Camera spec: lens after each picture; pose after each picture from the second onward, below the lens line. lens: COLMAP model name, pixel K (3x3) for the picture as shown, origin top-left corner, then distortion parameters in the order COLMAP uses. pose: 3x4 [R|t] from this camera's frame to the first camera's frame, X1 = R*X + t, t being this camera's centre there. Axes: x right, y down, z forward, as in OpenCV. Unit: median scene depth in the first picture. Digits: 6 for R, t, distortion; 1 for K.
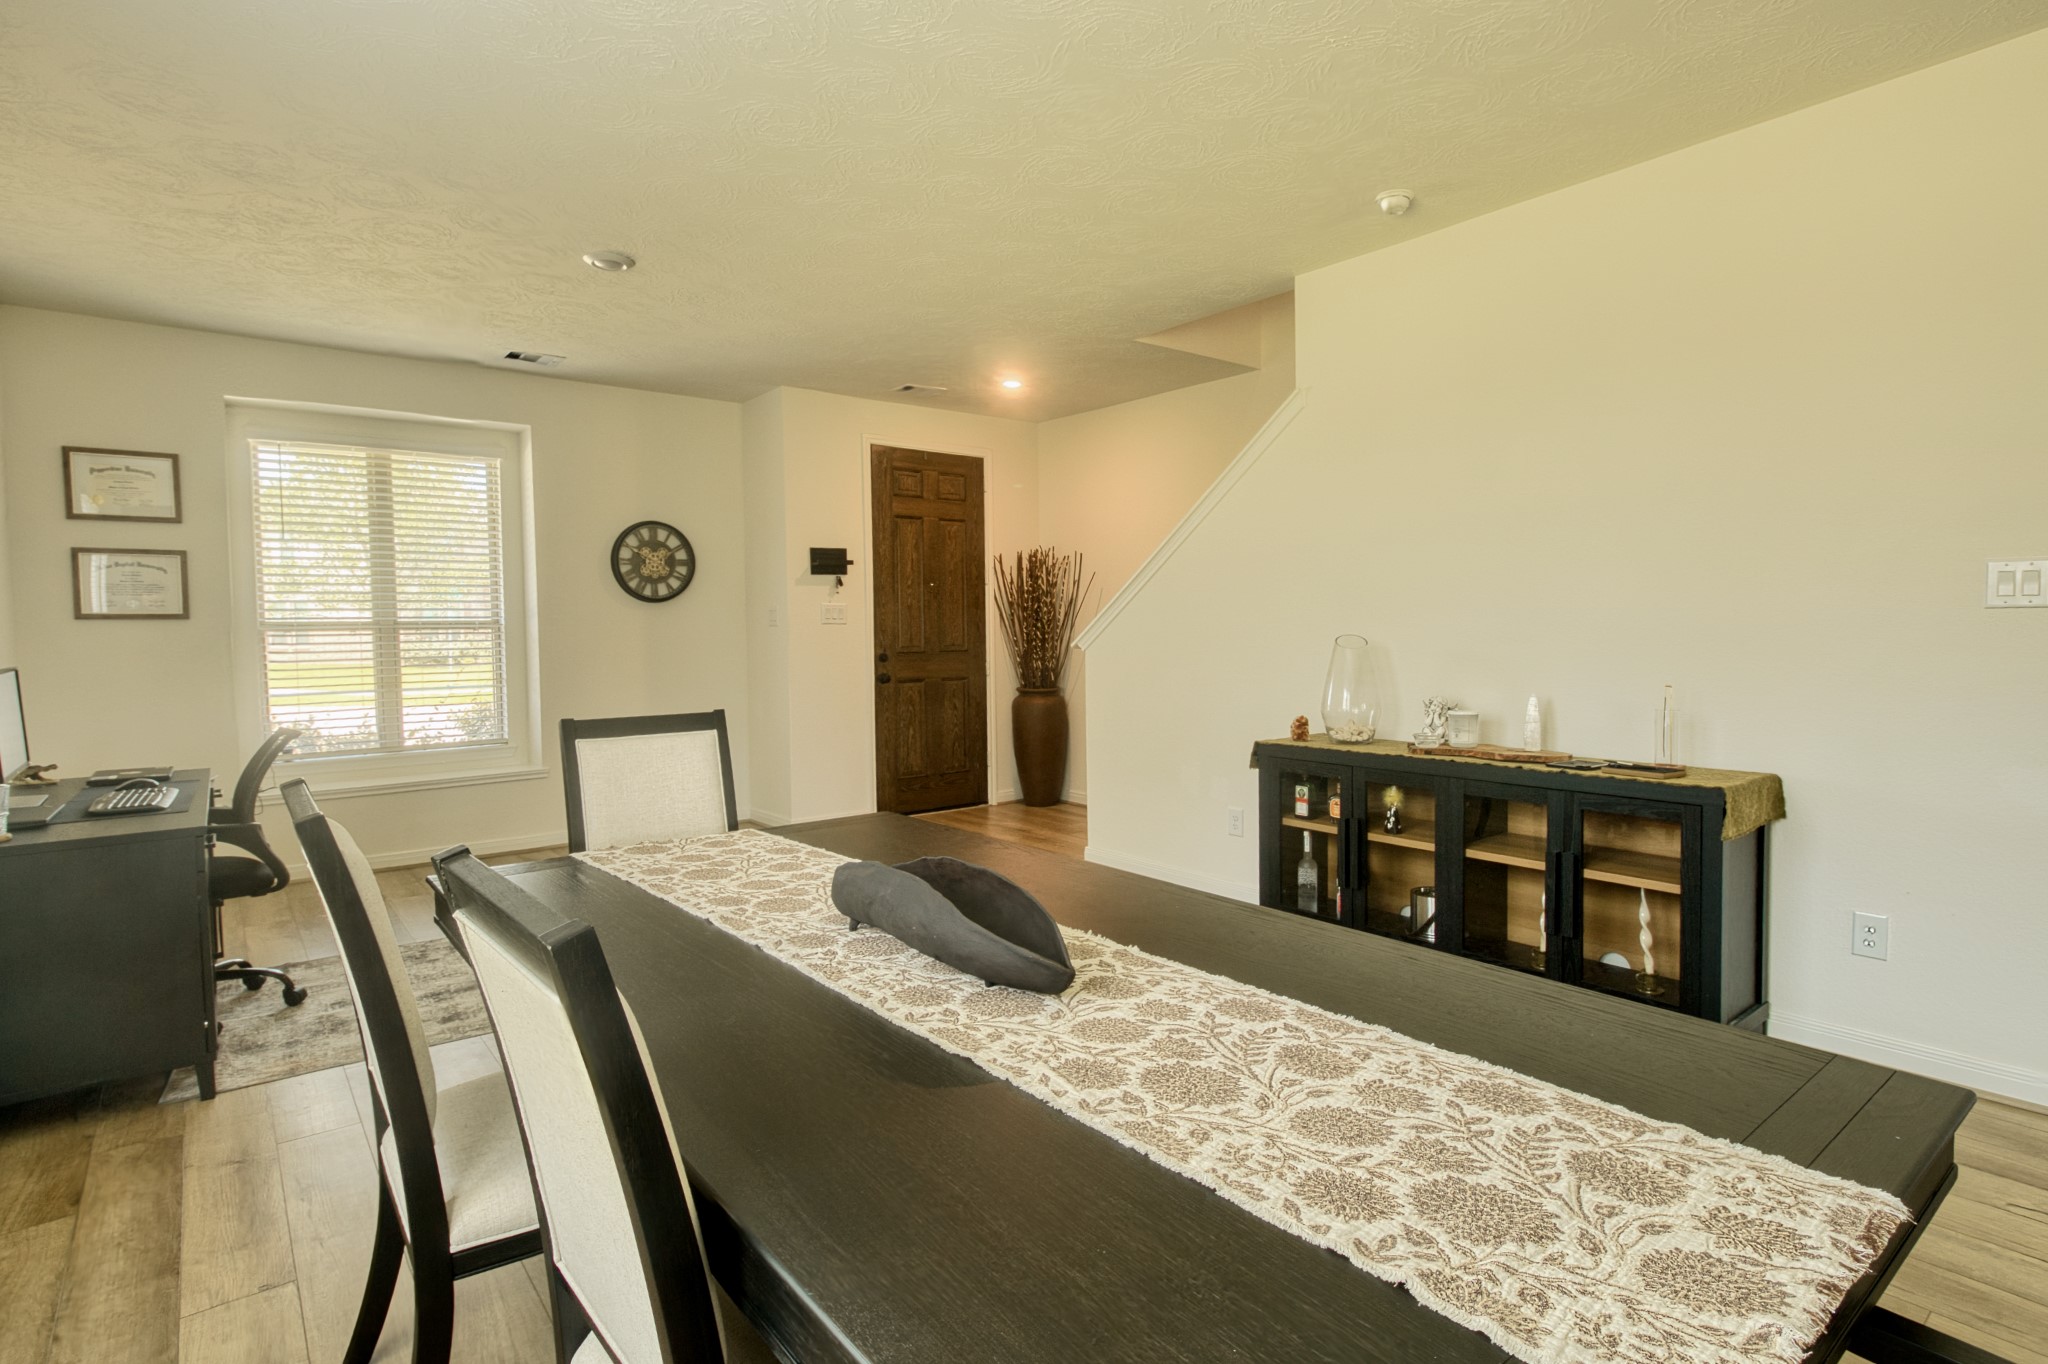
lens RADIAL K [[1022.7, 0, 1032.9], [0, 1022.7, 658.0], [0, 0, 1]] dist [0.002086, 0.000767]
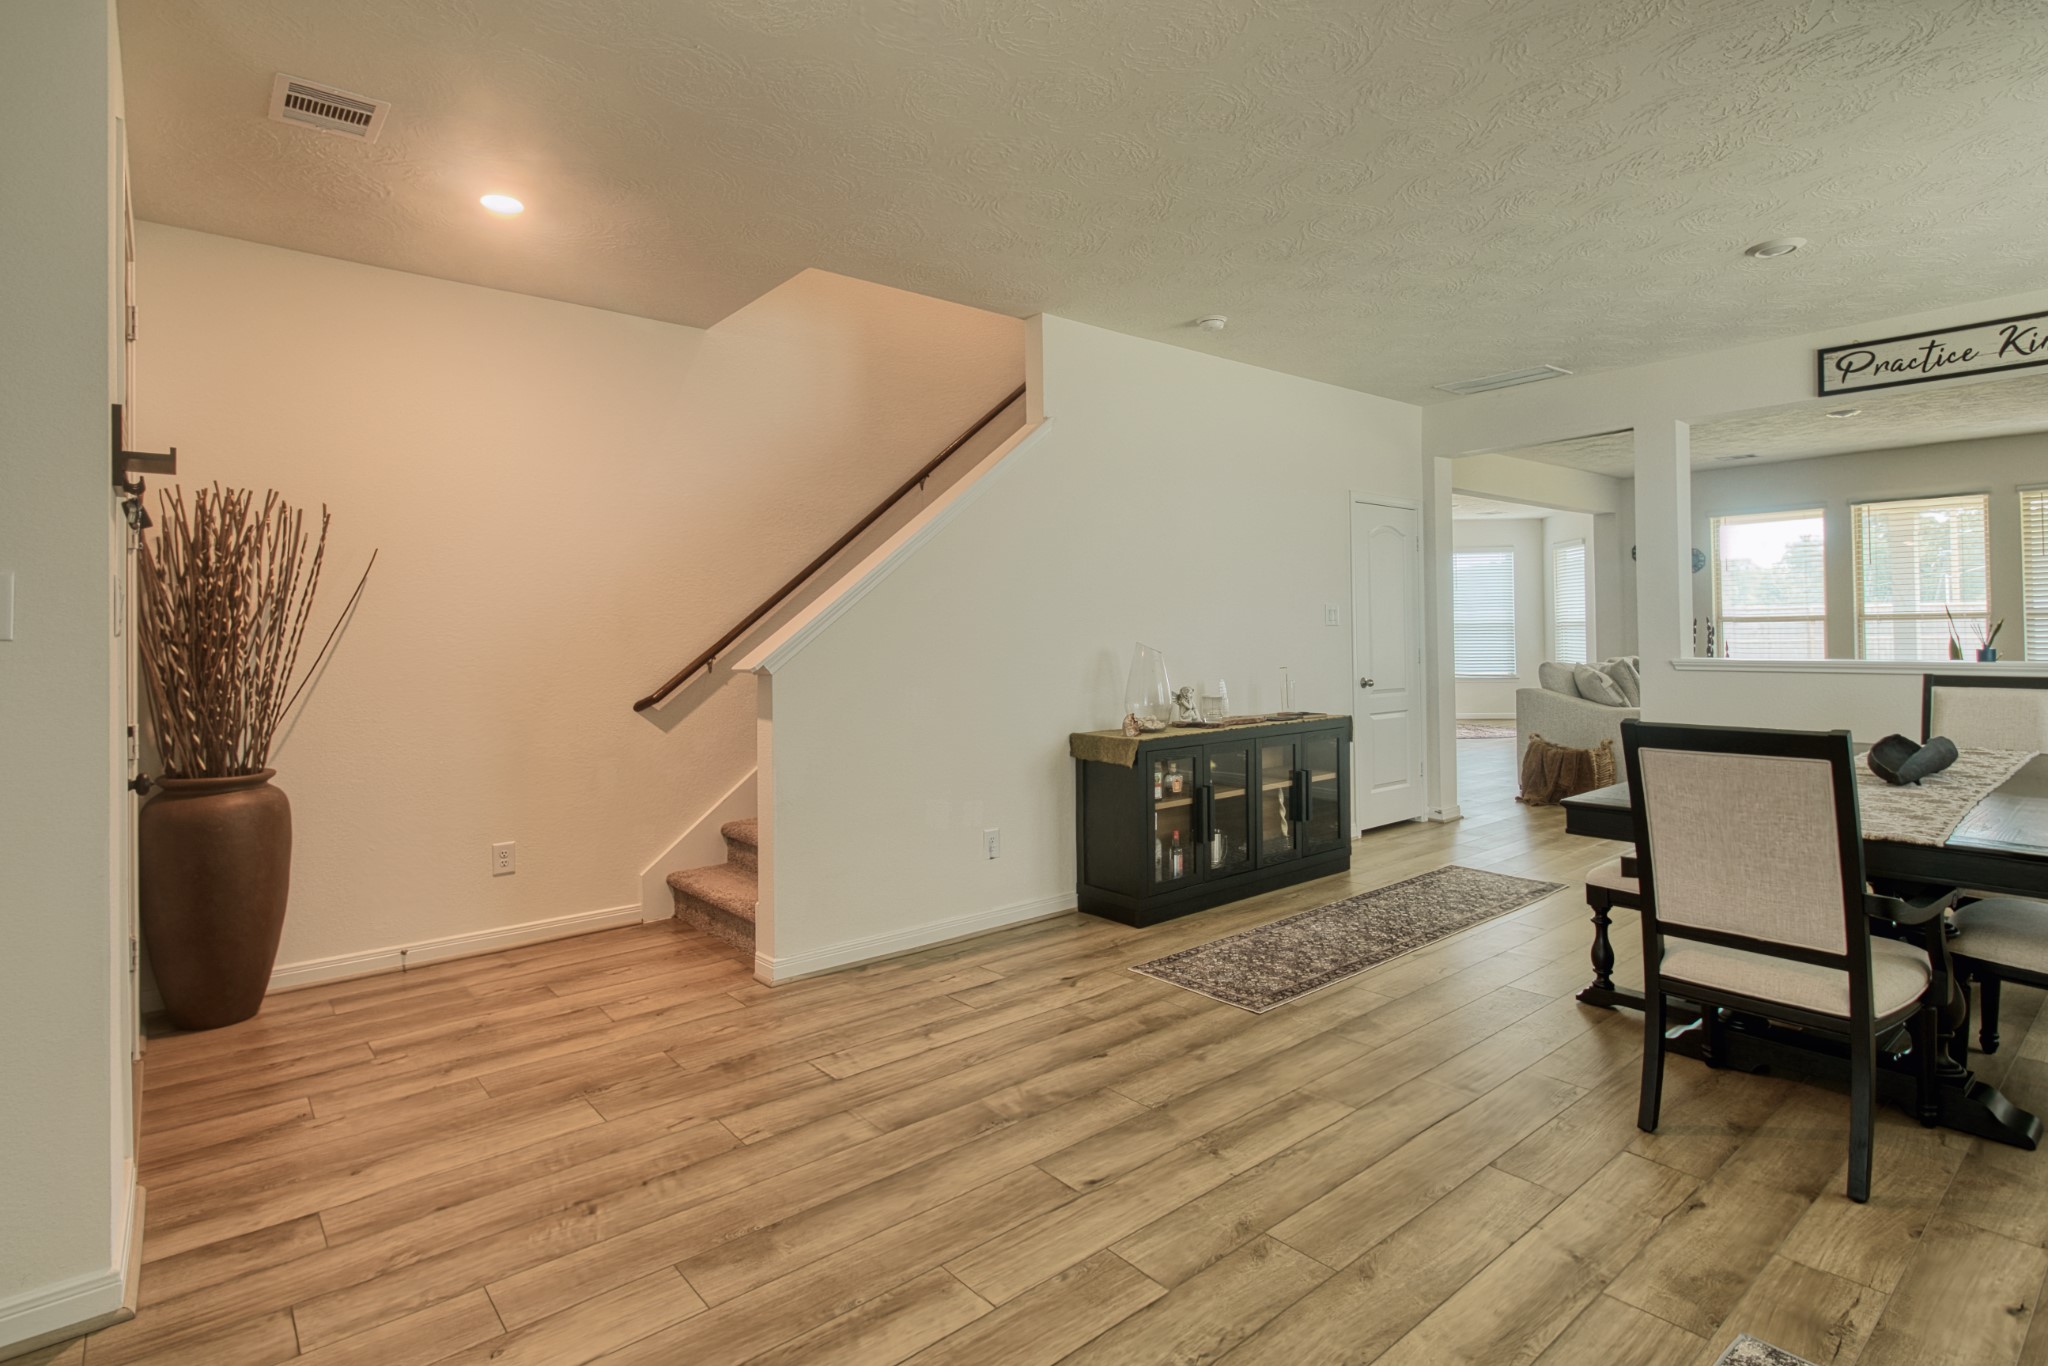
lens RADIAL K [[1007.2, 0, 998.2], [0, 1007.2, 623.5], [0, 0, 1]] dist [-0.000491, -0.001682]
pose [[0.012889, 0.019863, 0.999720, -0.554338], [0.046755, 0.998697, -0.020445, -0.017839], [-0.998823, 0.047005, 0.011943, 0.730650]]
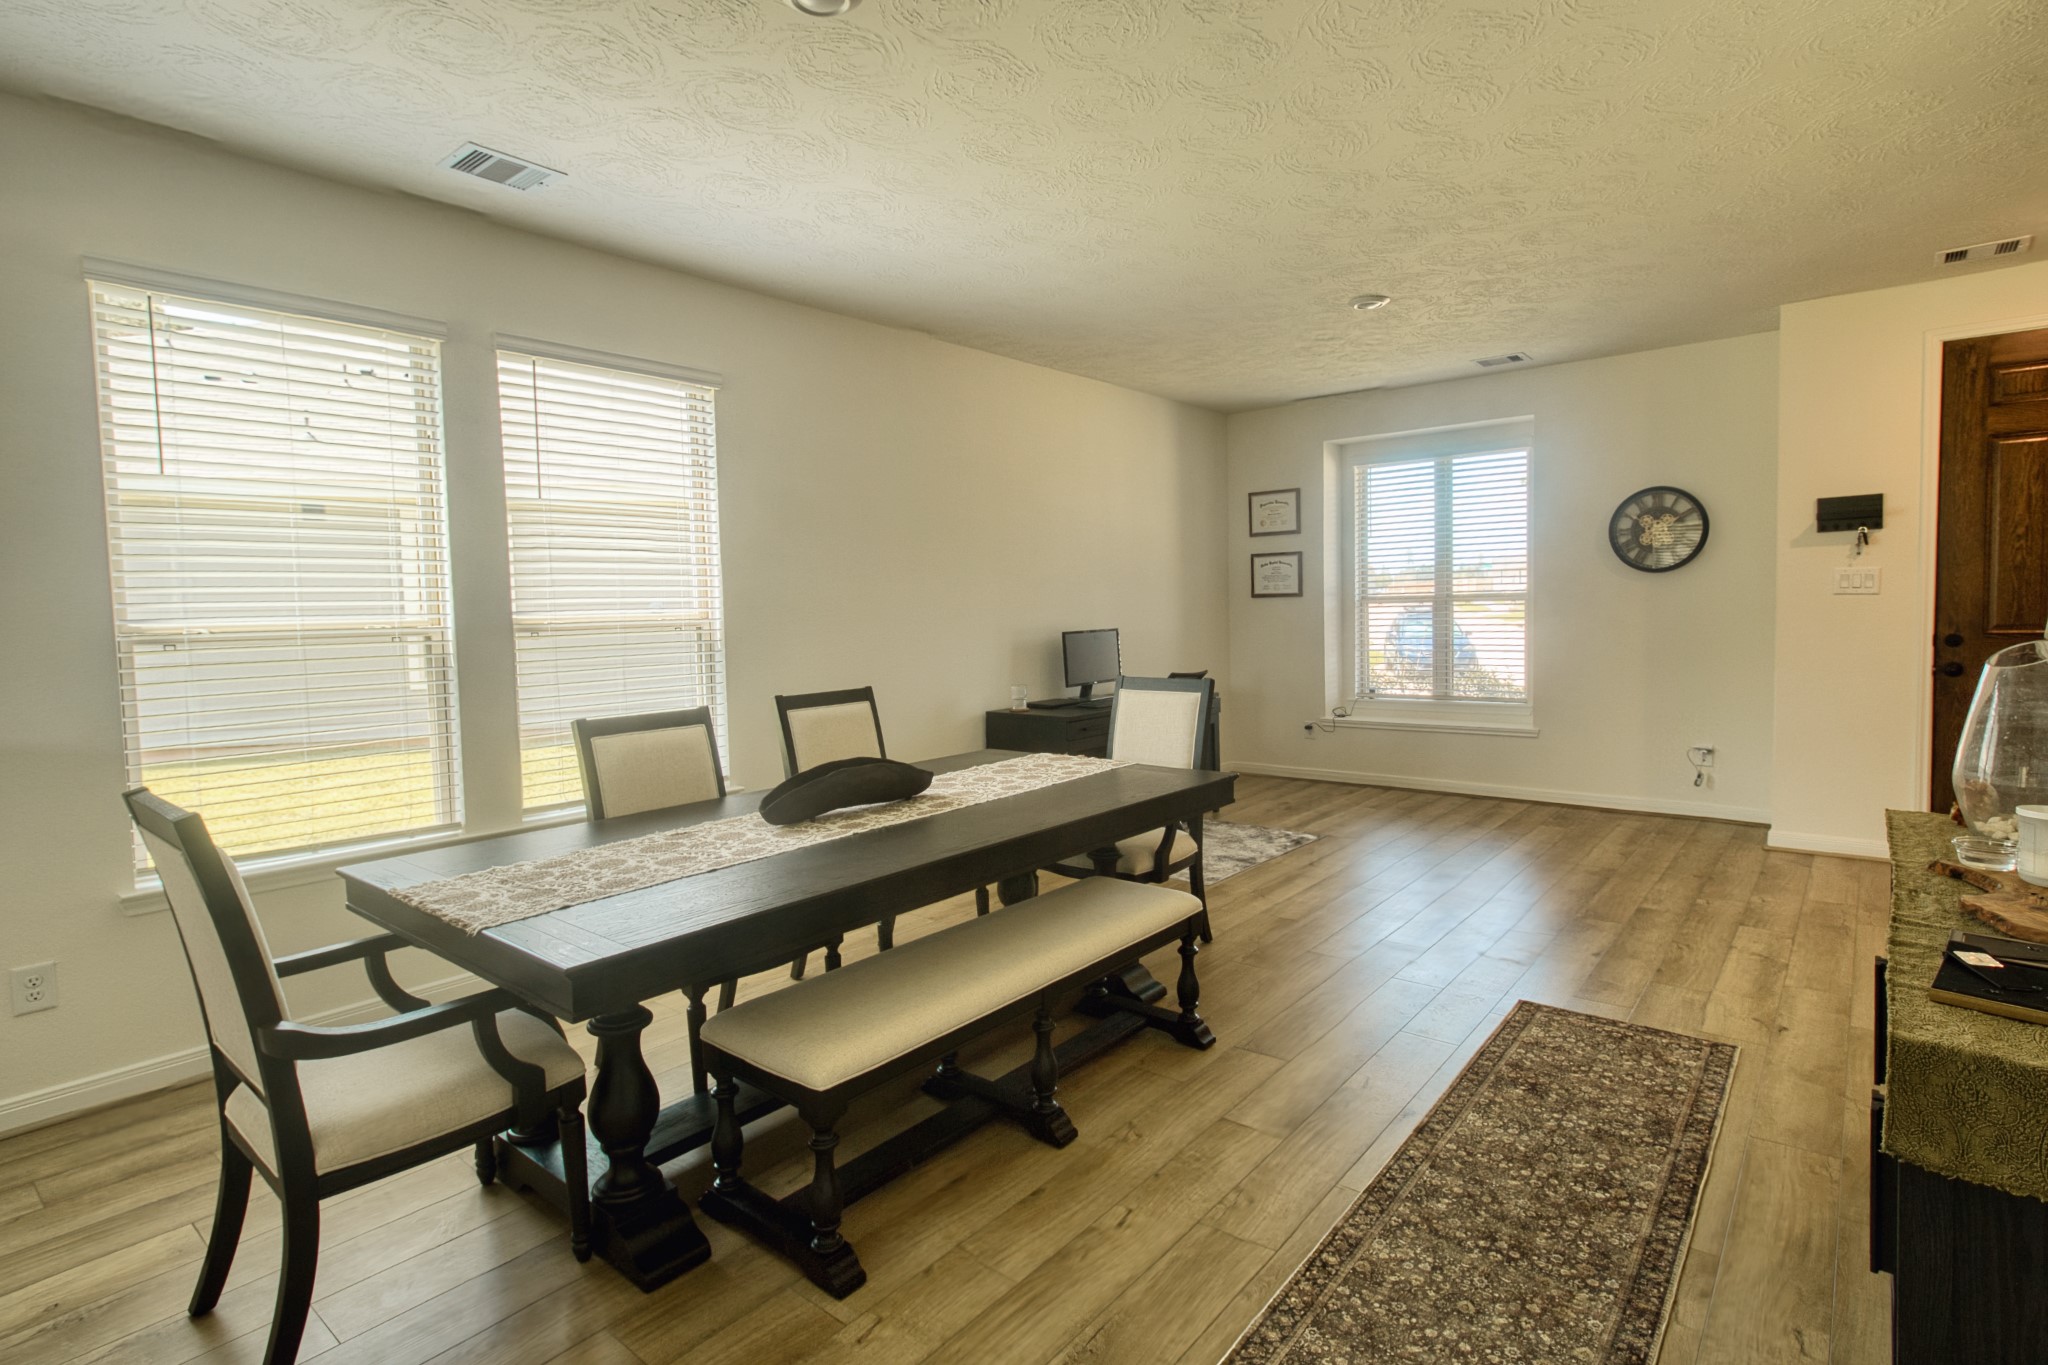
lens RADIAL K [[1022.7, 0, 1032.9], [0, 1022.7, 658.5], [0, 0, 1]] dist [0.002086, 0.000767]
pose [[0.197769, 0.059071, -0.978467, 0.460310], [-0.010846, 0.998253, 0.058073, -0.023852], [0.980189, -0.000872, 0.198065, 0.246405]]
